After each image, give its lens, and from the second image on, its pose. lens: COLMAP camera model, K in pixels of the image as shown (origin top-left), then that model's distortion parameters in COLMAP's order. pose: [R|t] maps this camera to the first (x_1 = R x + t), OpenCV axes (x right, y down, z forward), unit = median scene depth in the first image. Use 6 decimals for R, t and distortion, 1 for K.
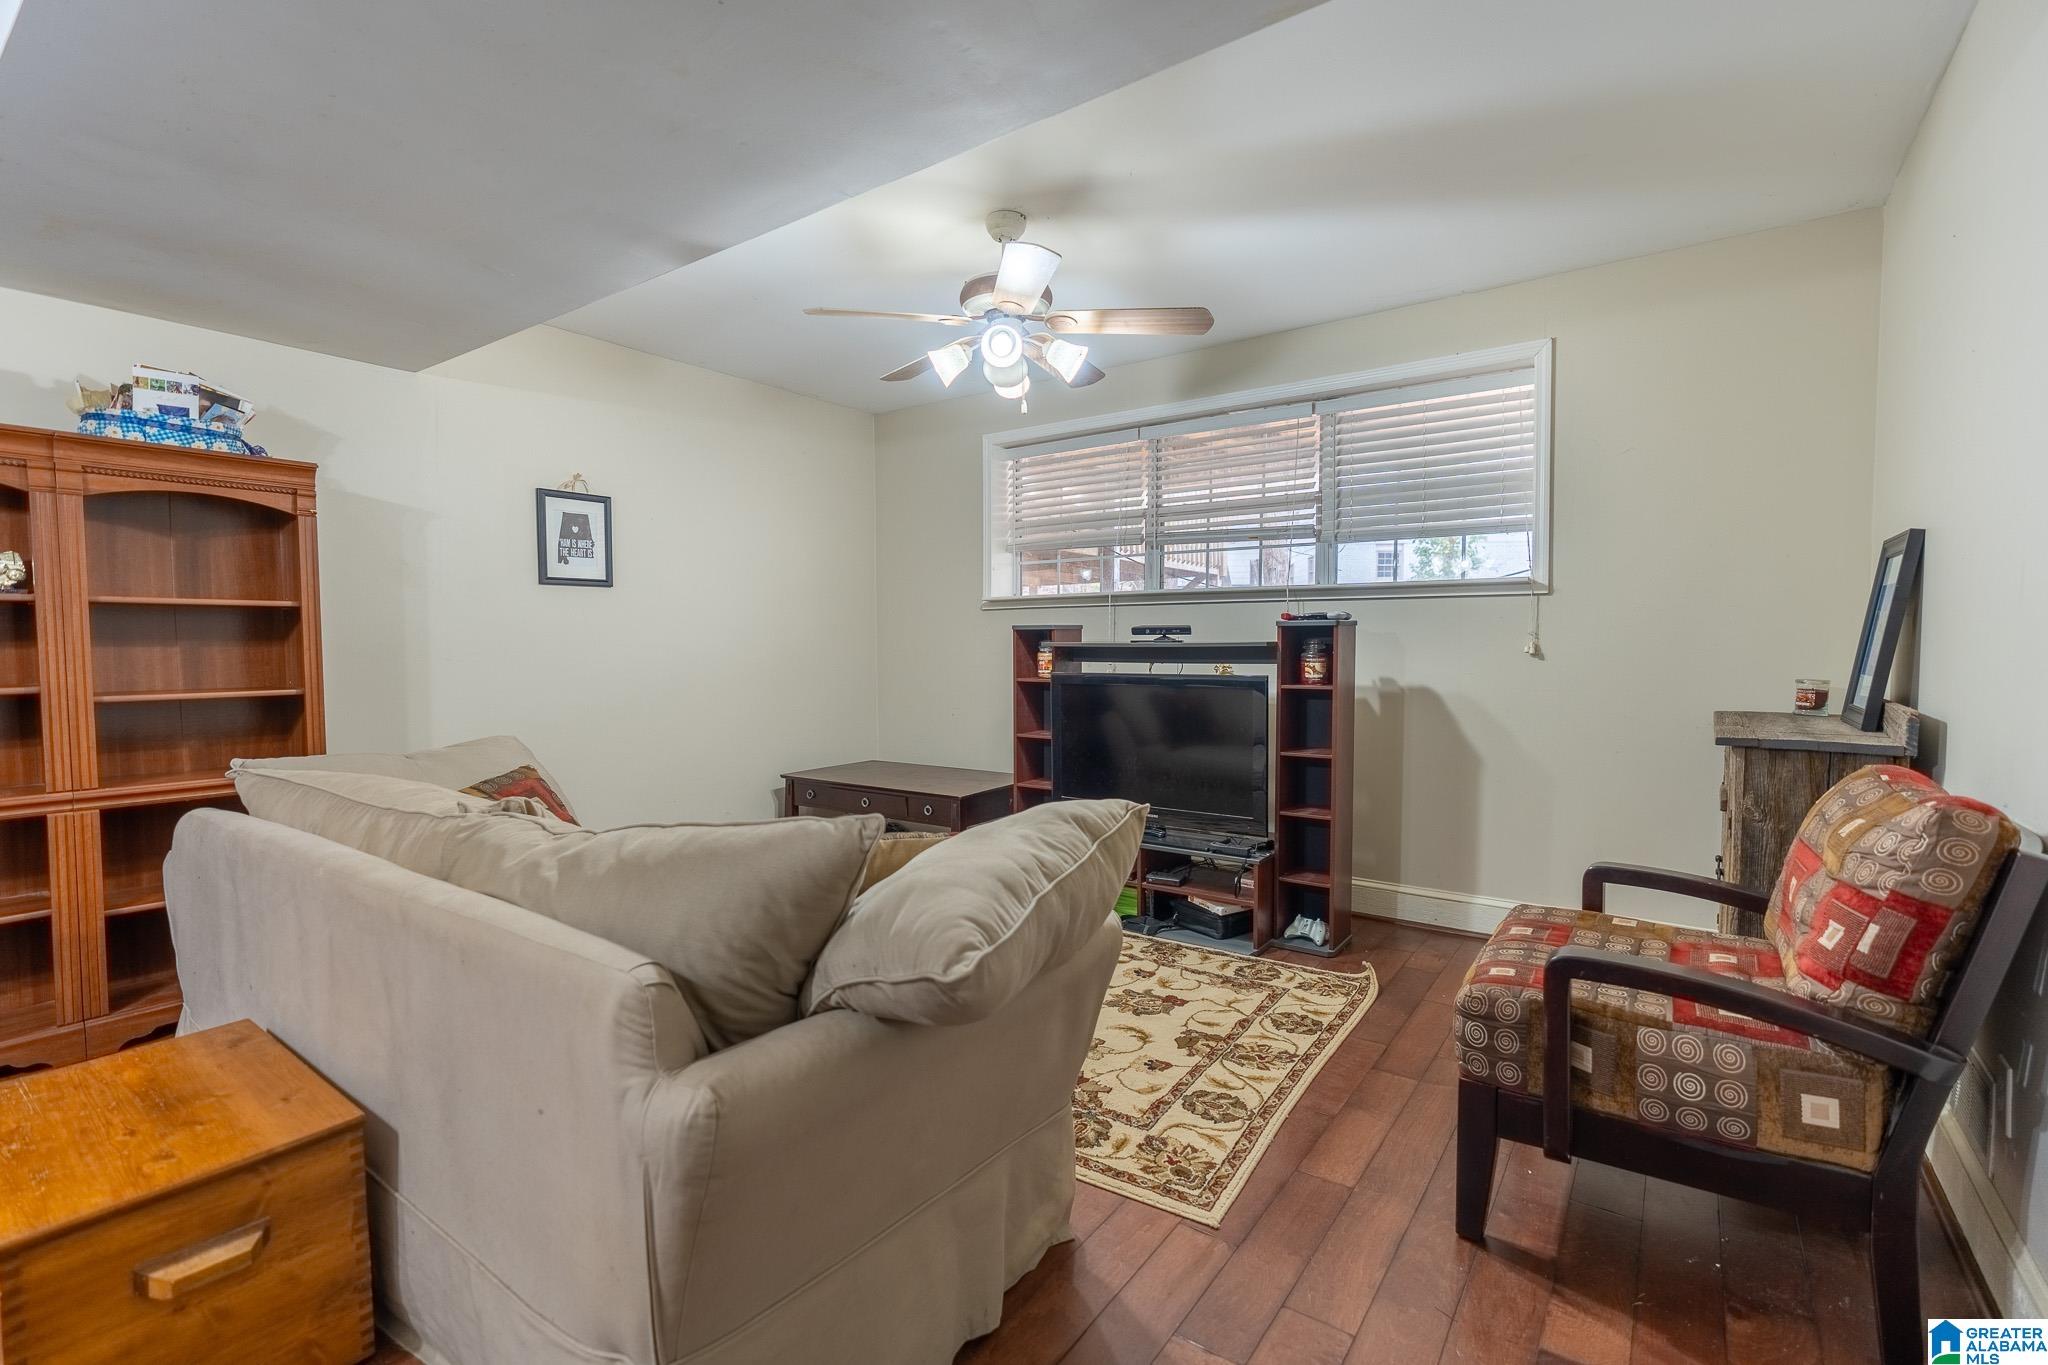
lens RADIAL K [[919.4, 0, 1017.5], [0, 919.4, 677.9], [0, 0, 1]] dist [-0.008013, 0.001658]
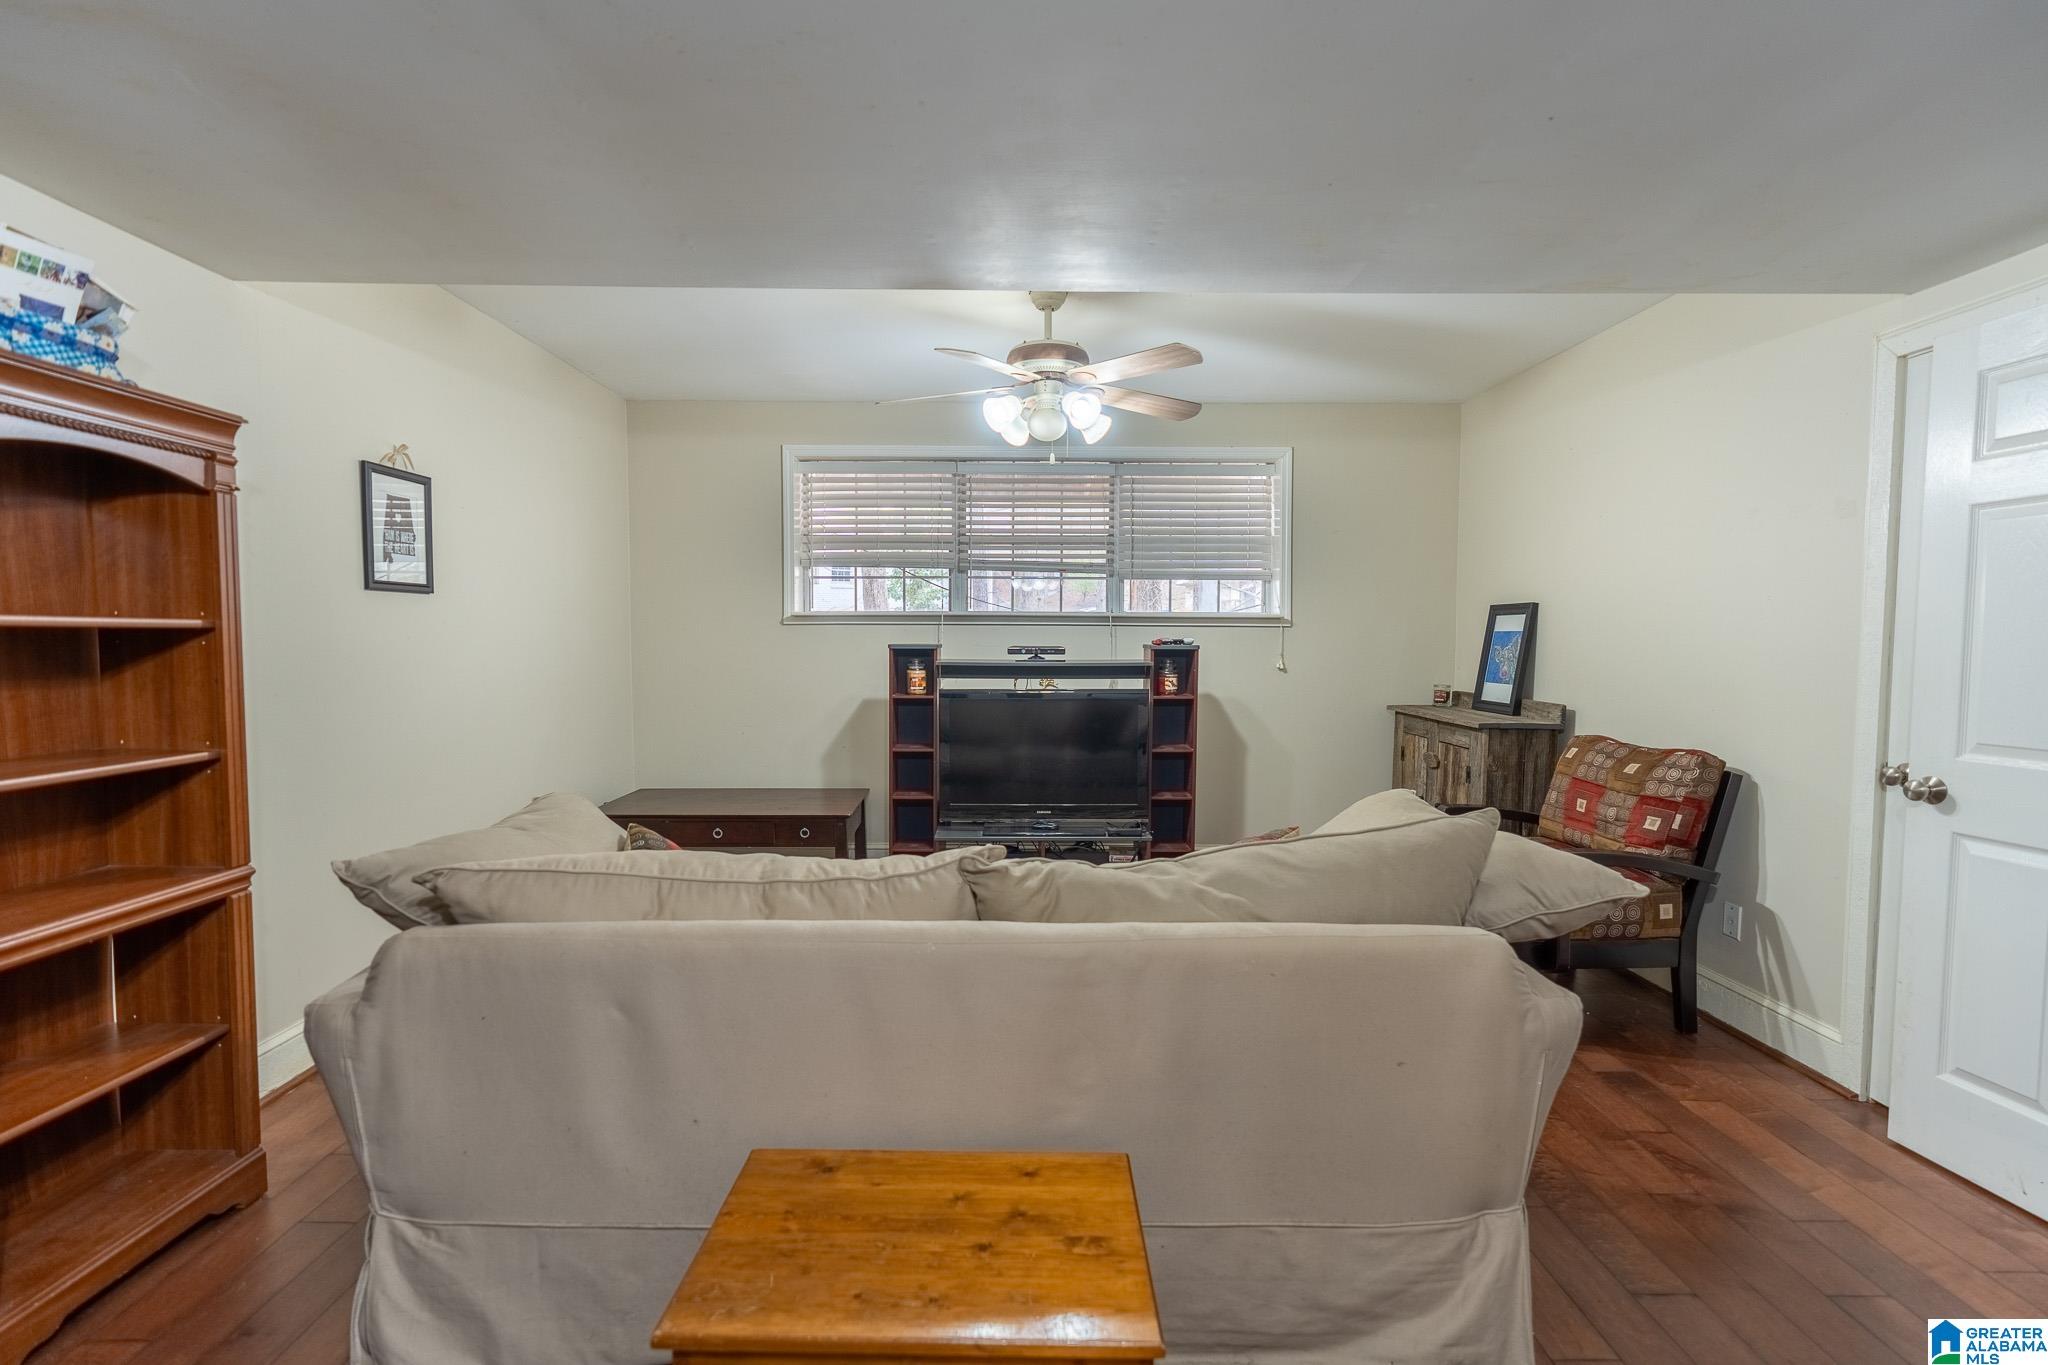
lens RADIAL K [[919.4, 0, 1026.9], [0, 919.4, 685.0], [0, 0, 1]] dist [-0.008013, 0.001658]
pose [[0.807235, -0.022177, 0.589814, -0.694790], [0.016612, 0.999752, 0.014854, -0.034681], [-0.589997, -0.002193, 0.807403, 0.105753]]
